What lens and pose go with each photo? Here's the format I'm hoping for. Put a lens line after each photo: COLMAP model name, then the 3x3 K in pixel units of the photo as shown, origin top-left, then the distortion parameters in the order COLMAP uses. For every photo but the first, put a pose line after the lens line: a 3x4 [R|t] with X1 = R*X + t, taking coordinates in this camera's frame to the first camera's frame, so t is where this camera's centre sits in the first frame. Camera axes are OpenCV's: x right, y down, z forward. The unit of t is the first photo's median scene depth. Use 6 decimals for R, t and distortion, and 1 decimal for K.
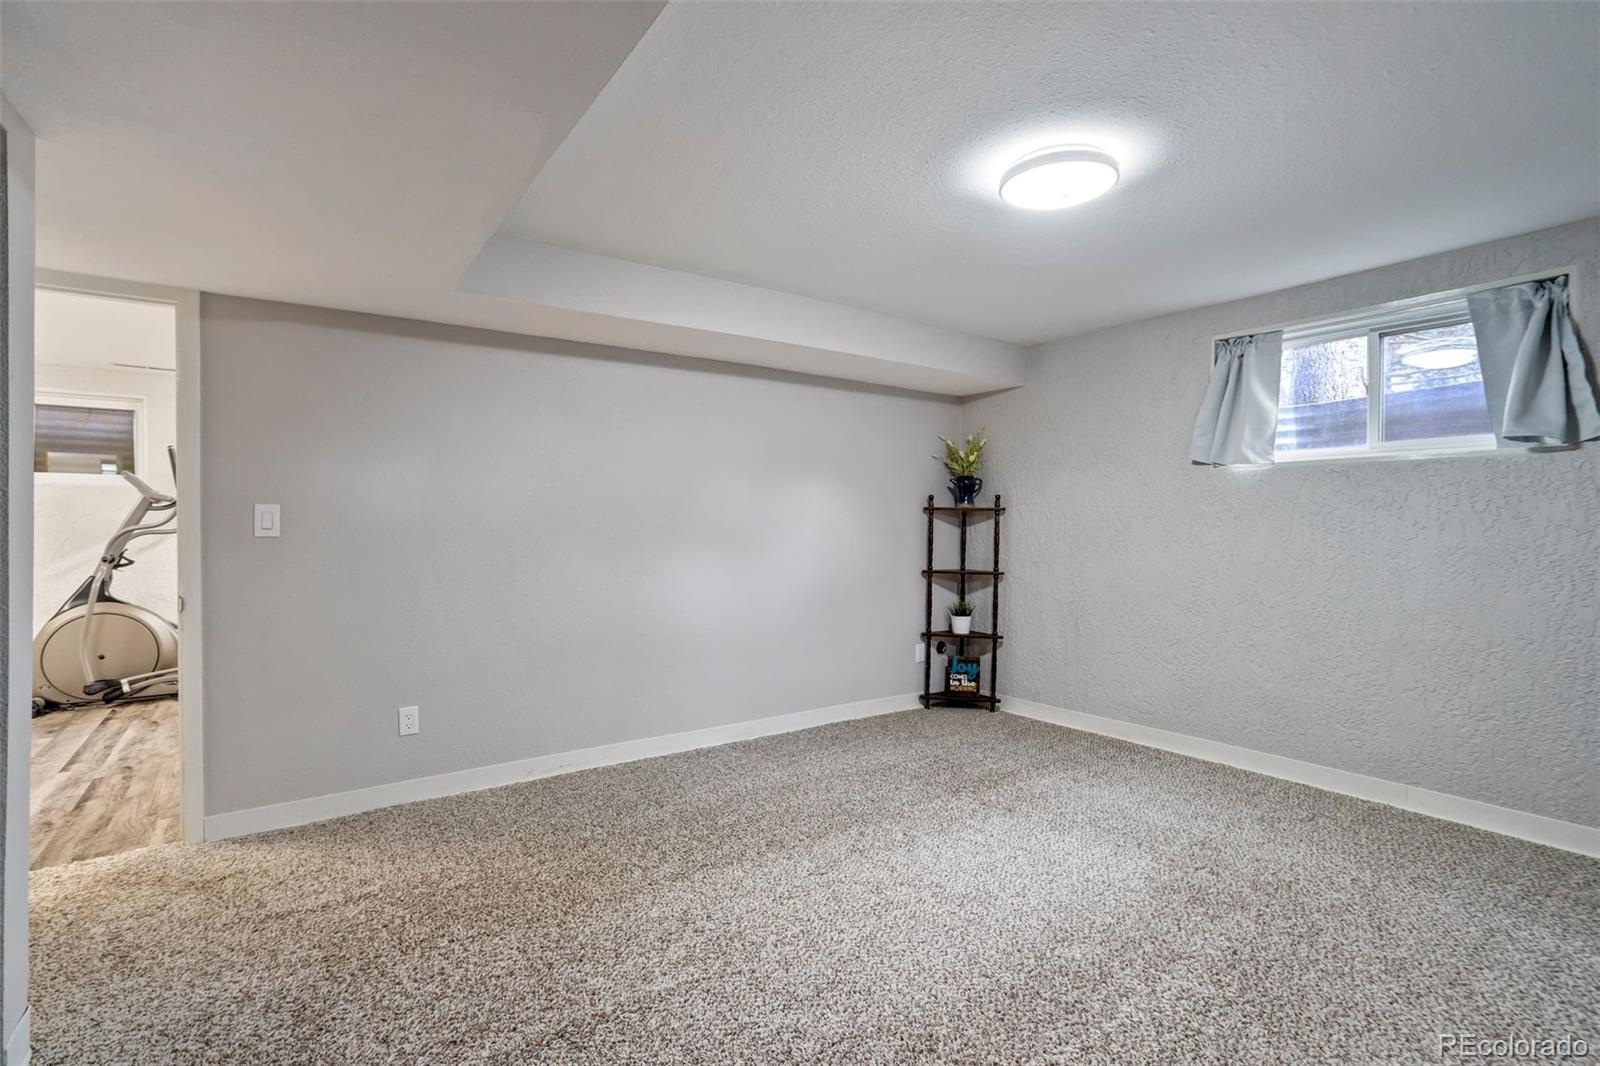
lens RADIAL K [[747.2, 0, 806.0], [0, 747.2, 535.4], [0, 0, 1]] dist [-0.005093, 0.002170]
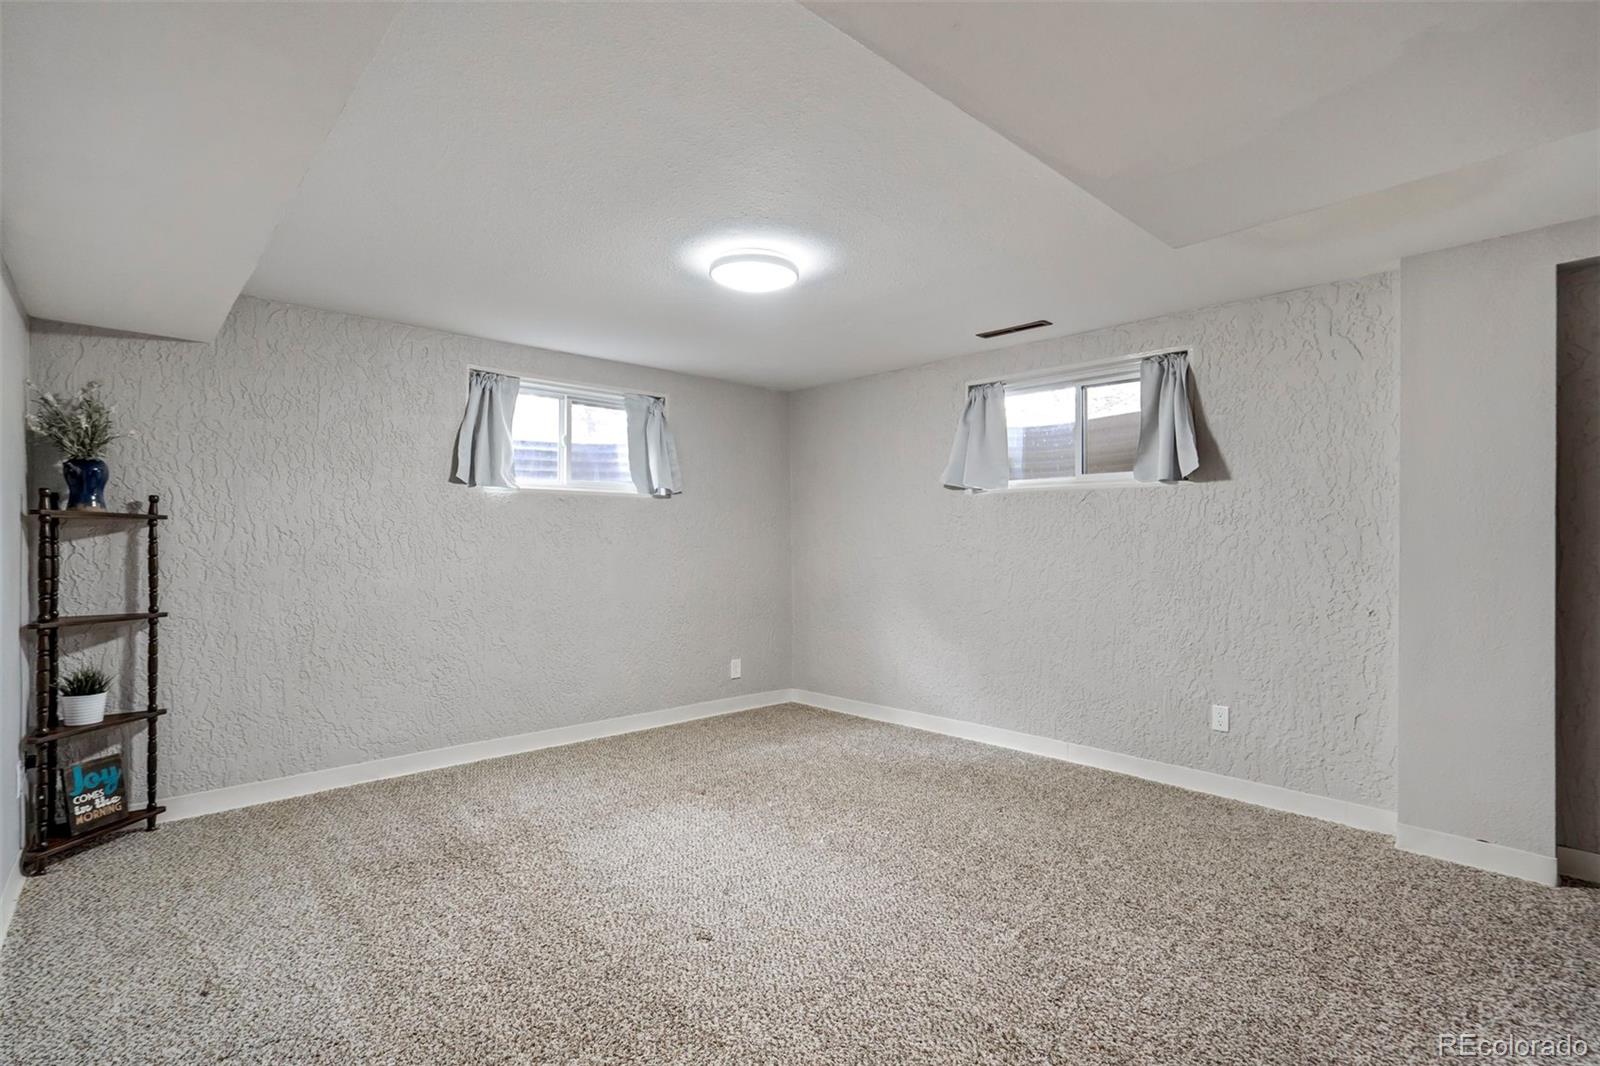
lens RADIAL K [[747.2, 0, 808.4], [0, 747.2, 530.6], [0, 0, 1]] dist [-0.005093, 0.002170]
pose [[-0.106551, 0.012794, 0.994225, -0.466358], [0.014534, 0.999830, -0.011308, -0.007077], [-0.994201, 0.013245, -0.106719, 0.515480]]
